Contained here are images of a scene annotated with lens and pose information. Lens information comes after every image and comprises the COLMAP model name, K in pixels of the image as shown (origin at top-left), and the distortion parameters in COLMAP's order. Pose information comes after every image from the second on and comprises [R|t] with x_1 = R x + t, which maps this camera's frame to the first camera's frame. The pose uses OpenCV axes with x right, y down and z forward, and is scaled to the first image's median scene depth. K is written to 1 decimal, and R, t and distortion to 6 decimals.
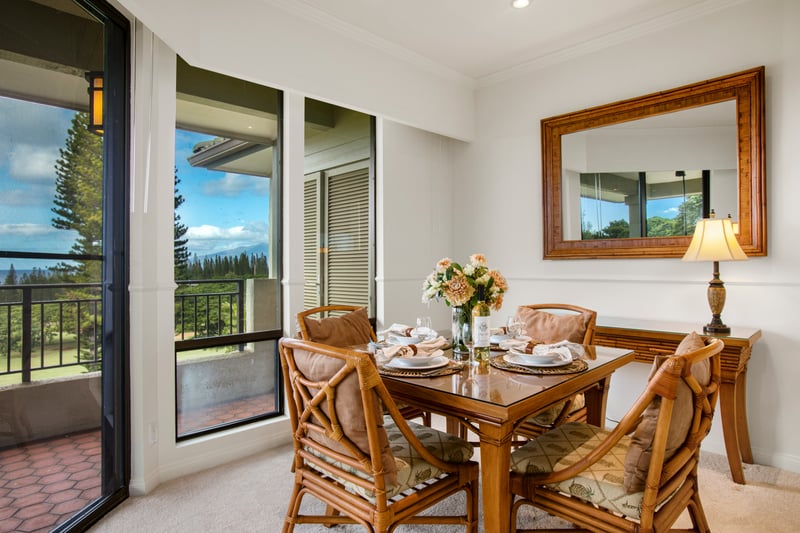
lens RADIAL K [[473.8, 0, 400.0], [0, 473.8, 266.5], [0, 0, 1]] dist [-0.038470, 0.055313]
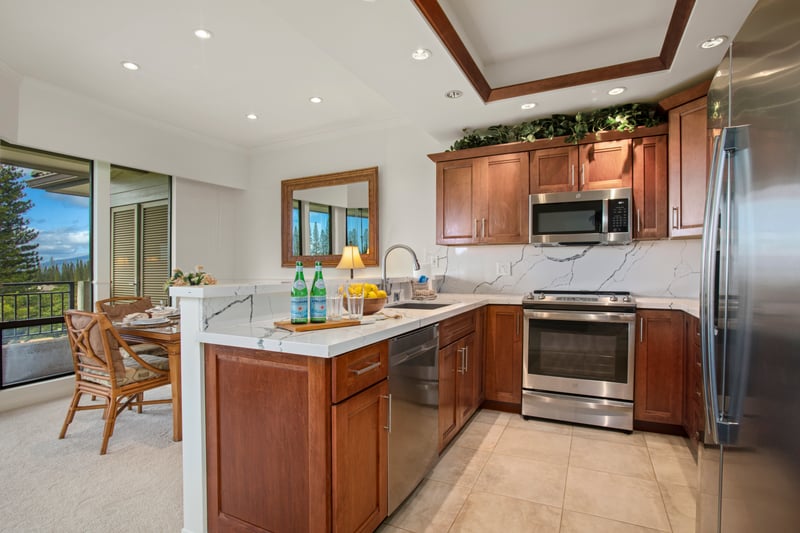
lens RADIAL K [[412.0, 0, 400.0], [0, 412.0, 266.5], [0, 0, 1]] dist [-0.106958, 0.068937]
pose [[0.951445, 0.000566, 0.307819, 0.333322], [0.002215, 0.999960, -0.008685, -0.005768], [-0.307811, 0.008945, 0.951405, -0.571383]]
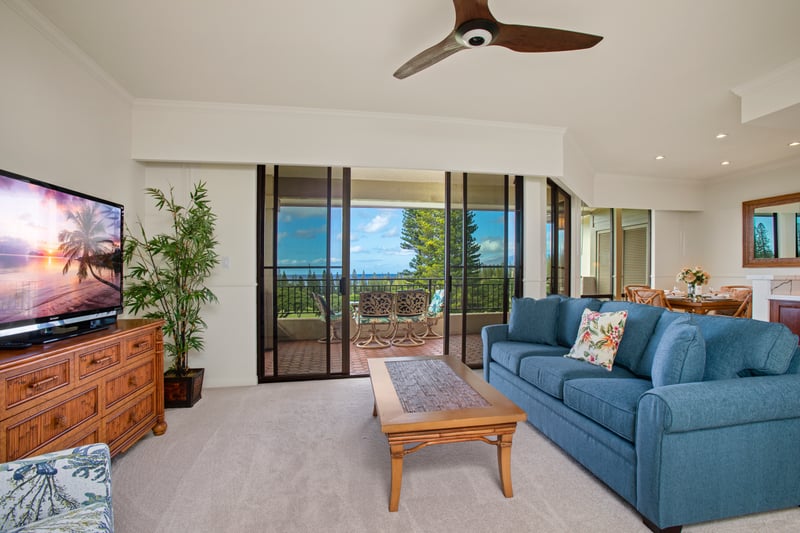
lens RADIAL K [[373.3, 0, 400.7], [0, 373.3, 276.5], [0, 0, 1]] dist [-0.034105, 0.000361]
pose [[0.835692, 0.009291, -0.549120, -0.115261], [-0.002907, 0.999918, 0.012494, 0.011957], [0.549190, -0.008845, 0.835650, -1.574387]]
